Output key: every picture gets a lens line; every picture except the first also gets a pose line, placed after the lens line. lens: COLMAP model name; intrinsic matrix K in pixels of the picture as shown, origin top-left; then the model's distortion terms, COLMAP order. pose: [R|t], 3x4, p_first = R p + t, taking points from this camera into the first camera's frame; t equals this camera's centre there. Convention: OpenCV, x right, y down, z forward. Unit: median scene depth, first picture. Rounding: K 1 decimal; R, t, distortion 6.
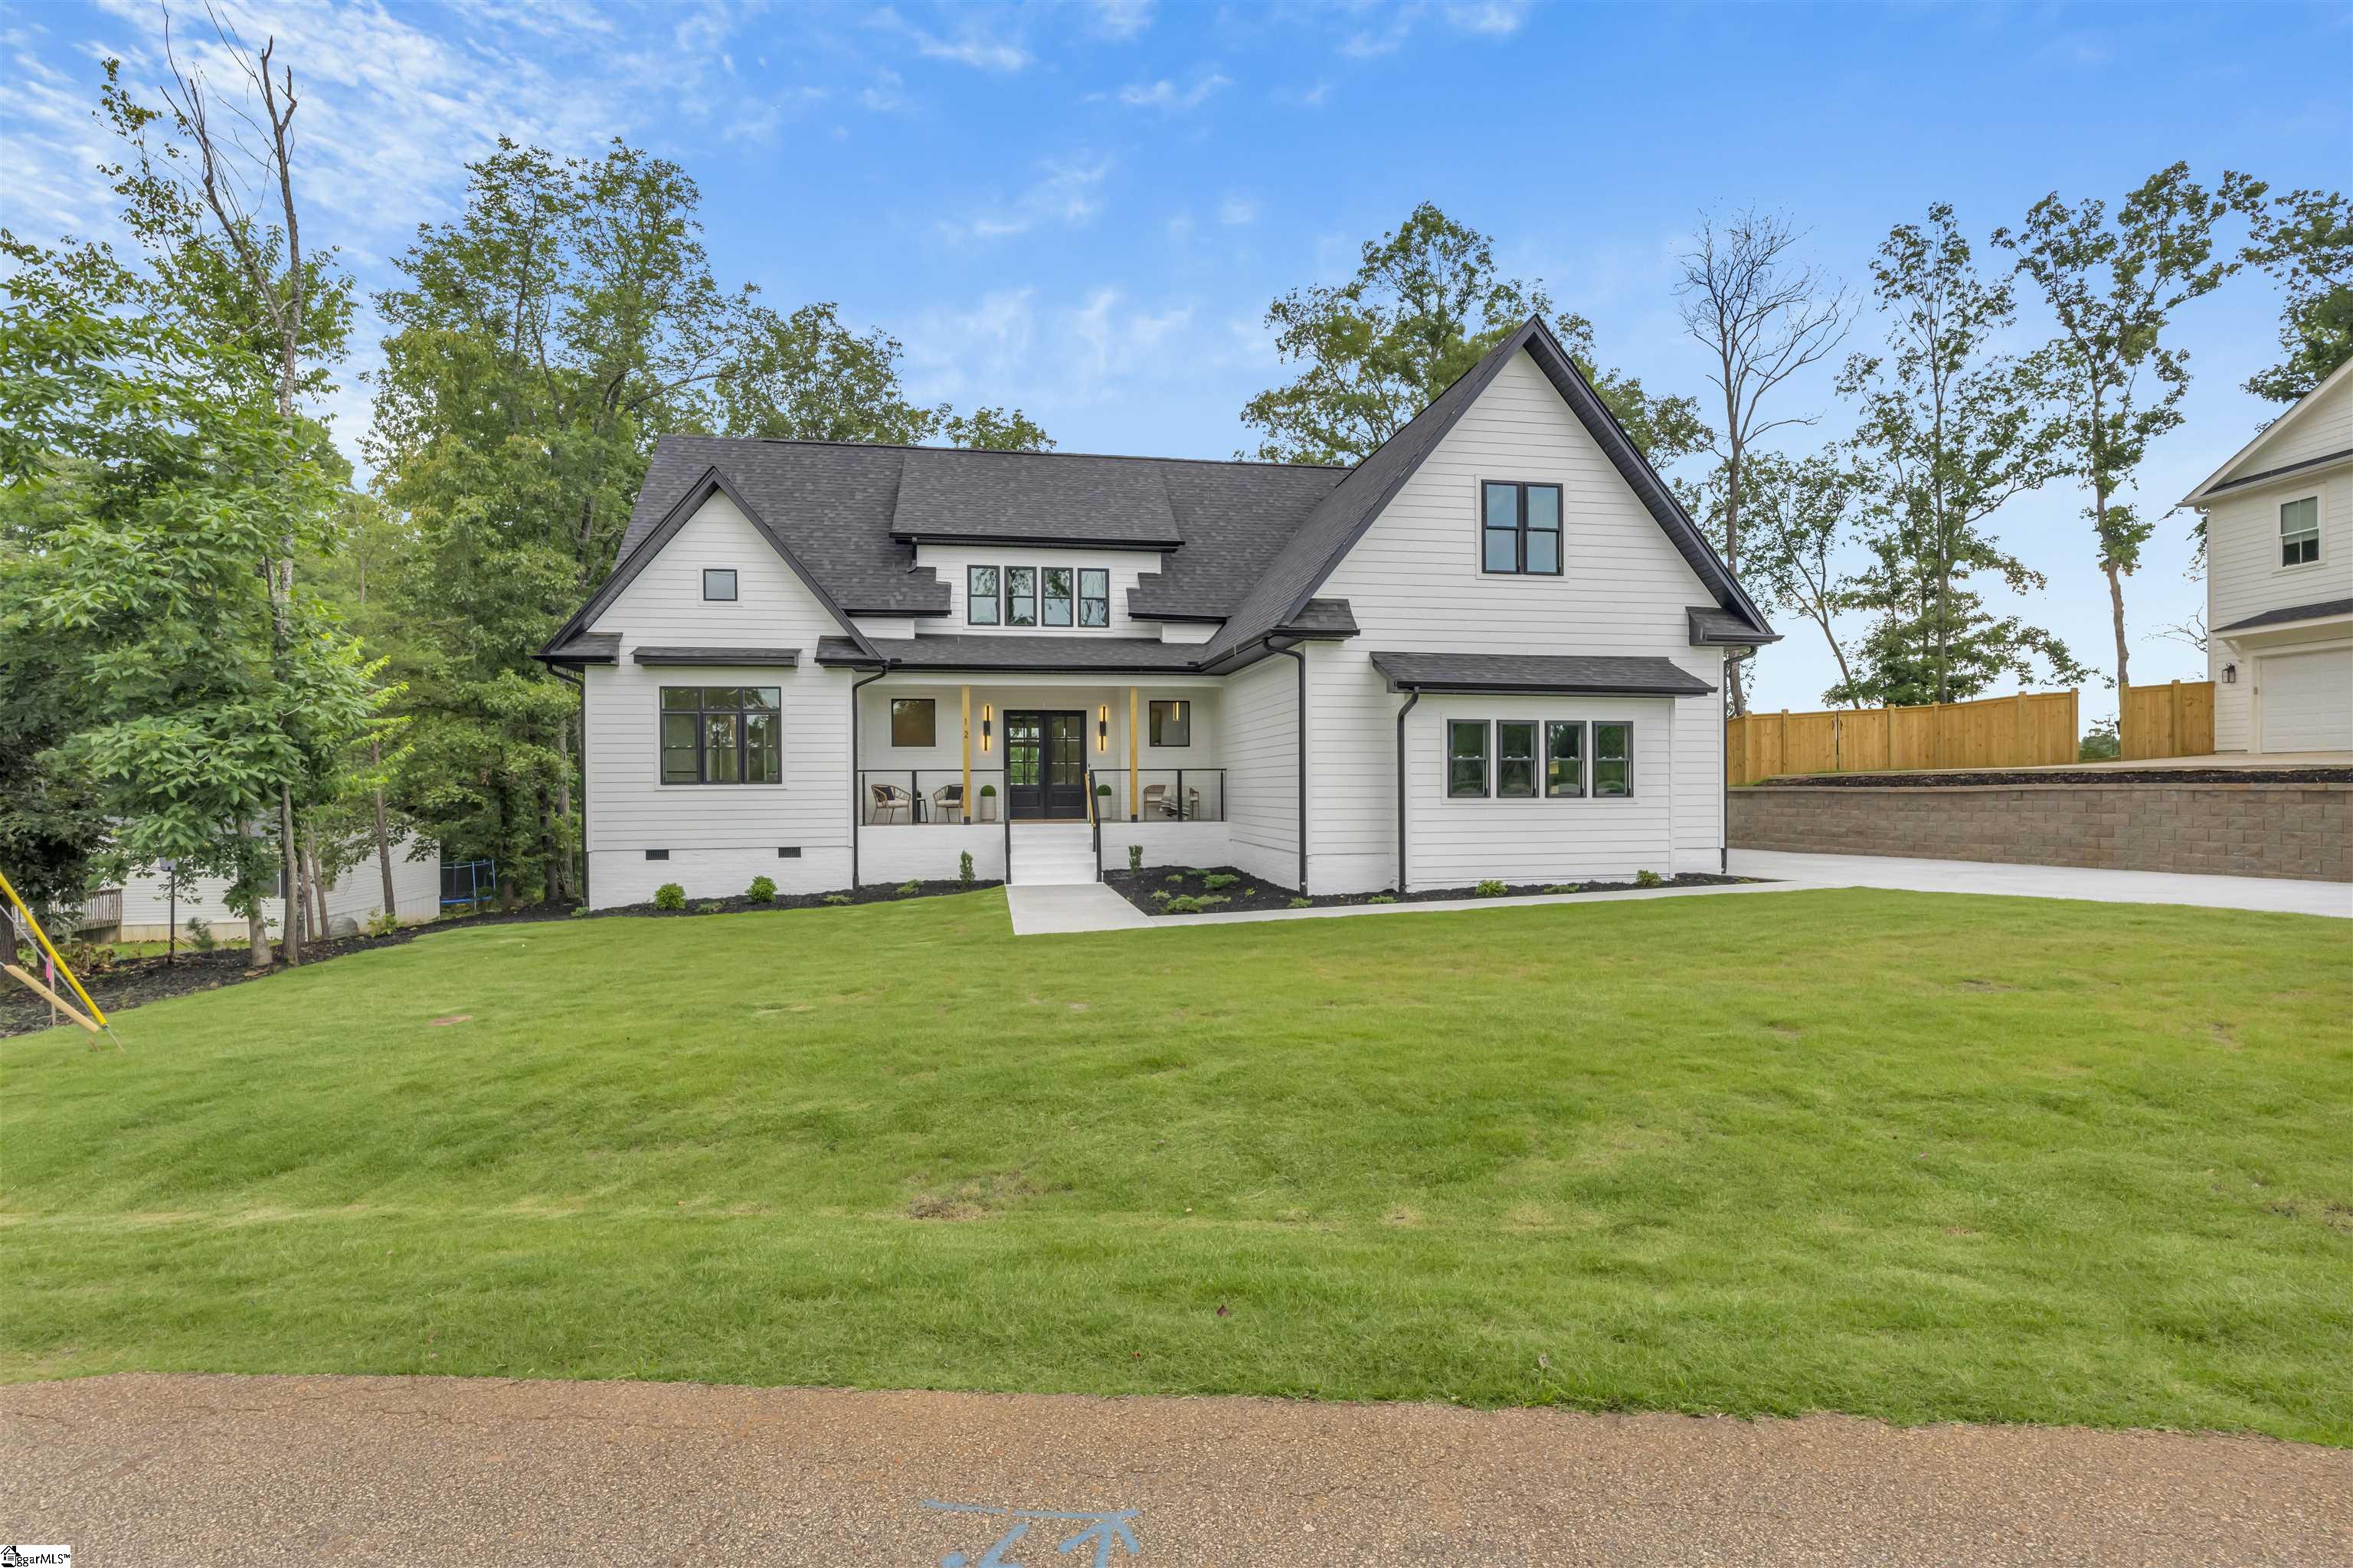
lens RADIAL K [[1036.1, 0, 1172.6], [0, 1036.1, 787.4], [0, 0, 1]] dist [-0.004279, -0.000705]
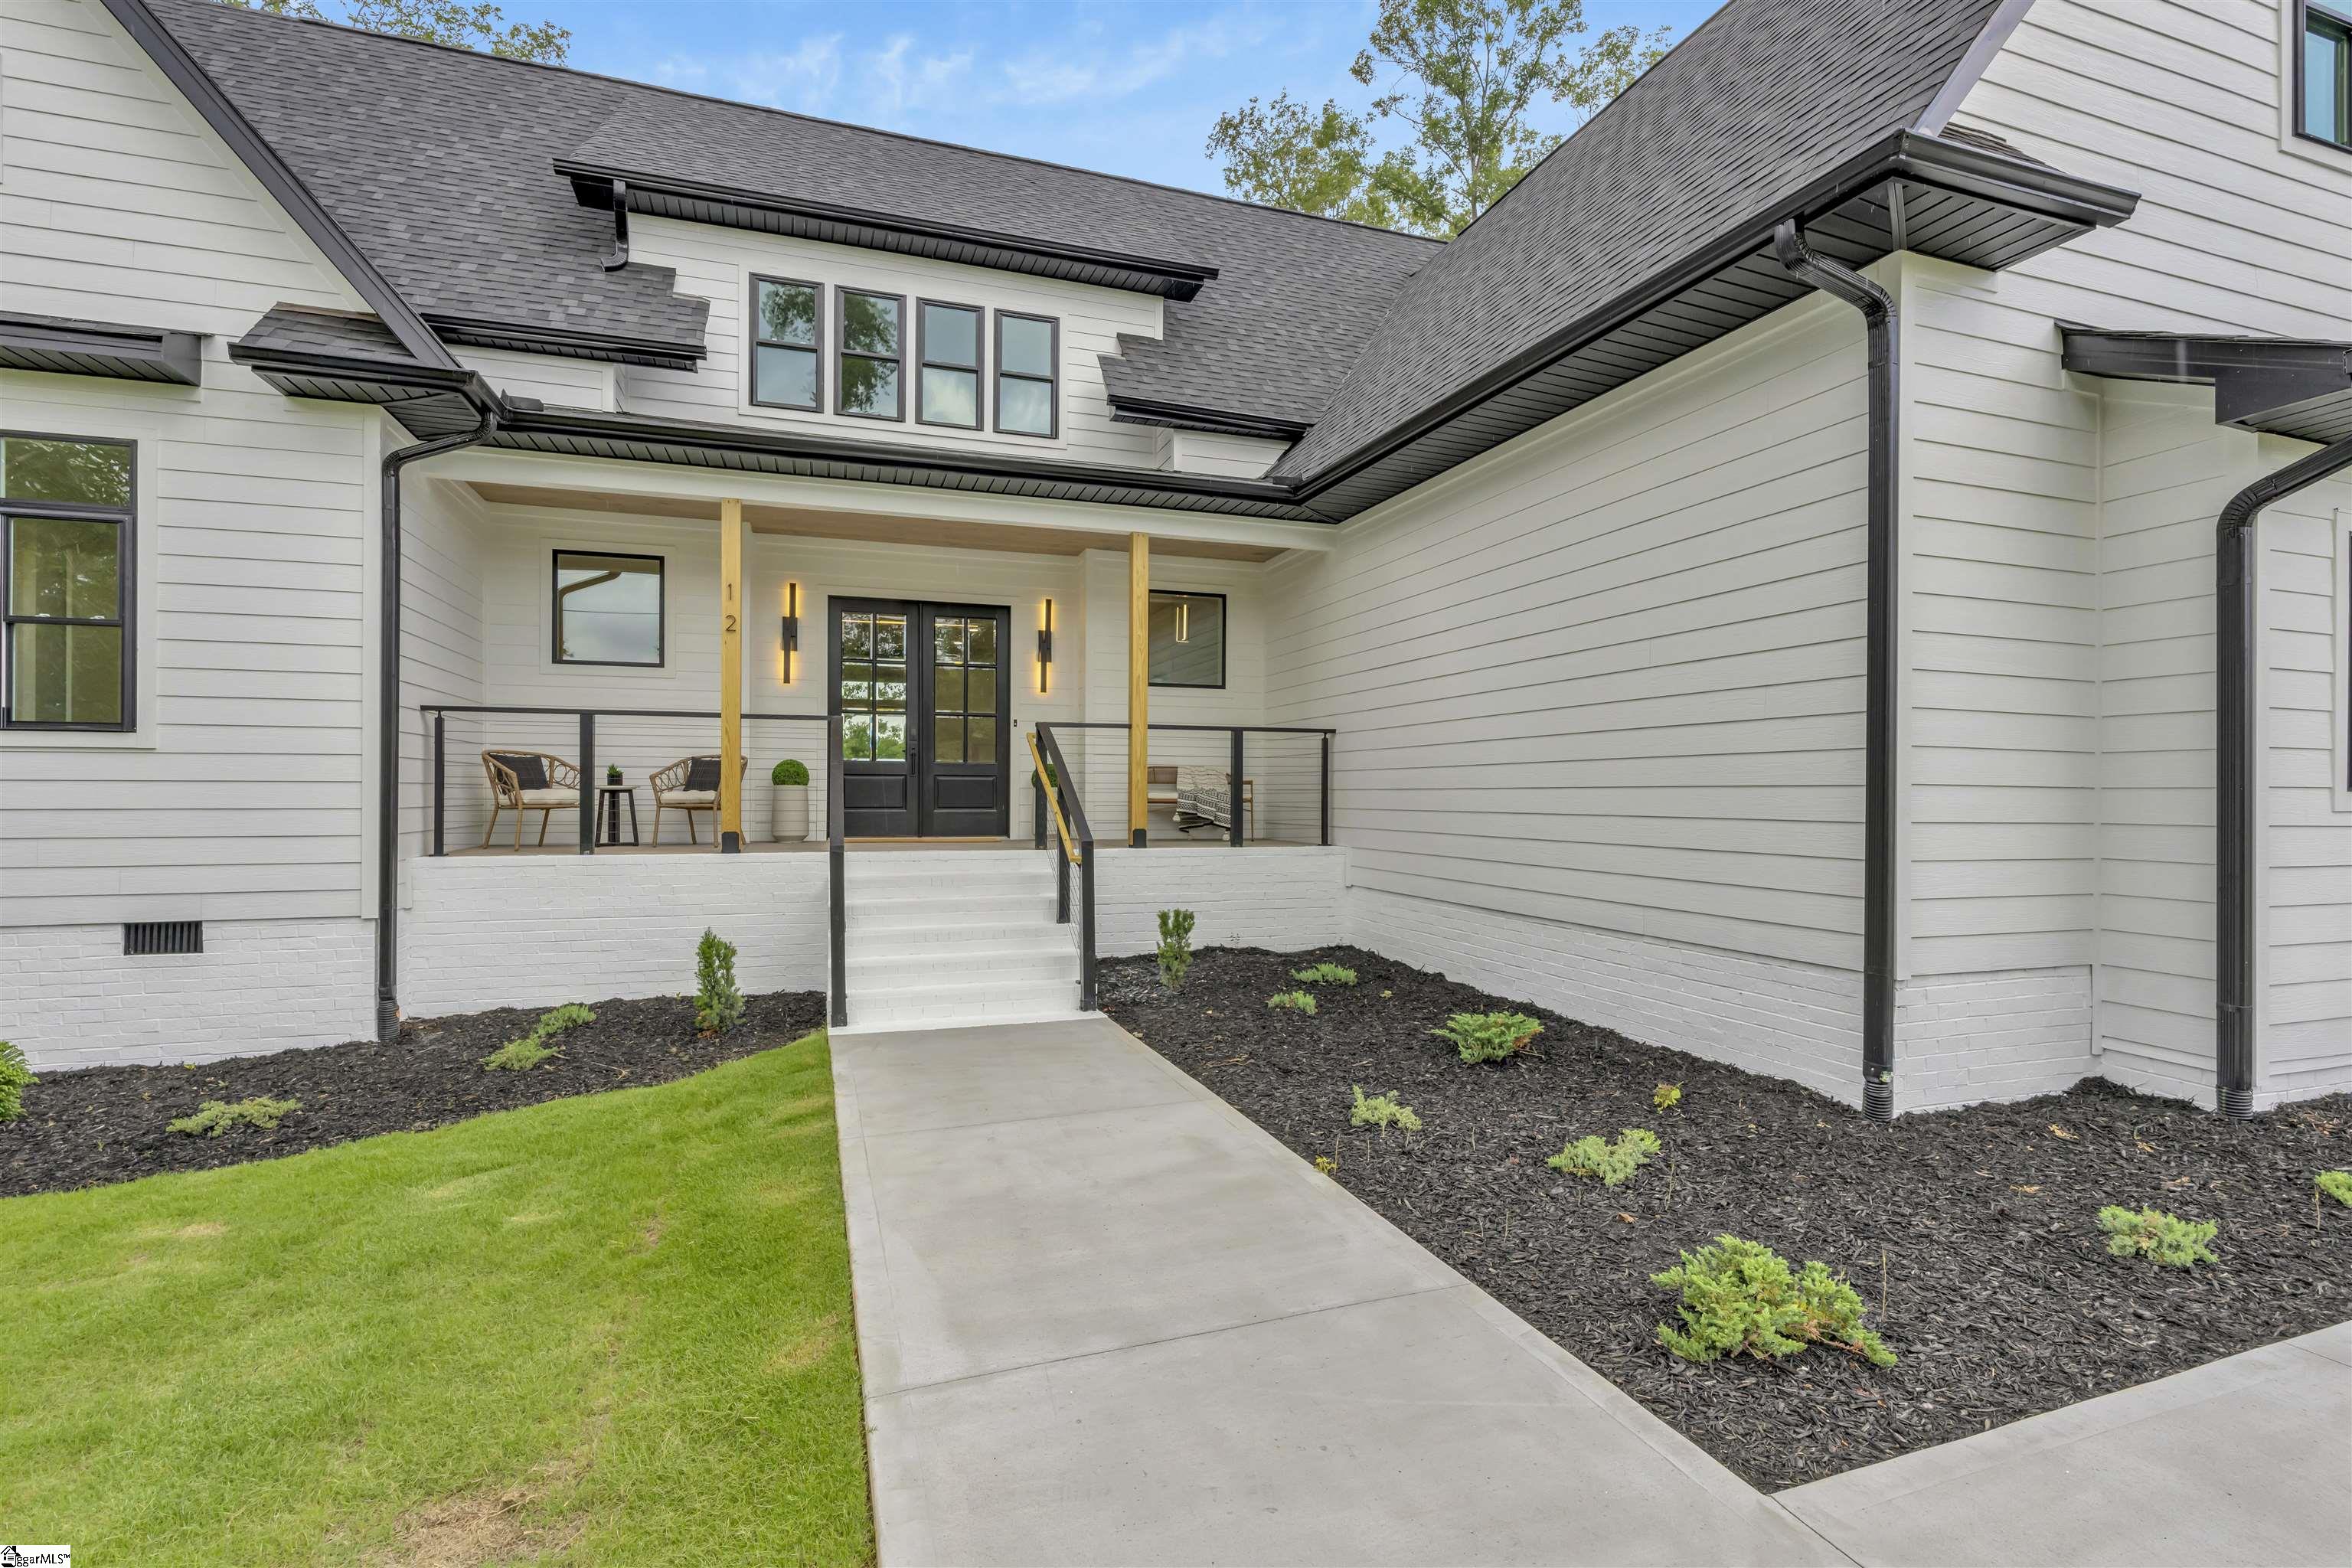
lens RADIAL K [[1035.6, 0, 1172.1], [0, 1035.6, 787.4], [0, 0, 1]] dist [-0.004279, -0.000705]
pose [[0.986535, 0.012898, 0.163041, -0.092578], [-0.012289, 0.999913, -0.004743, 0.010418], [-0.163088, 0.002676, 0.986608, 0.557906]]
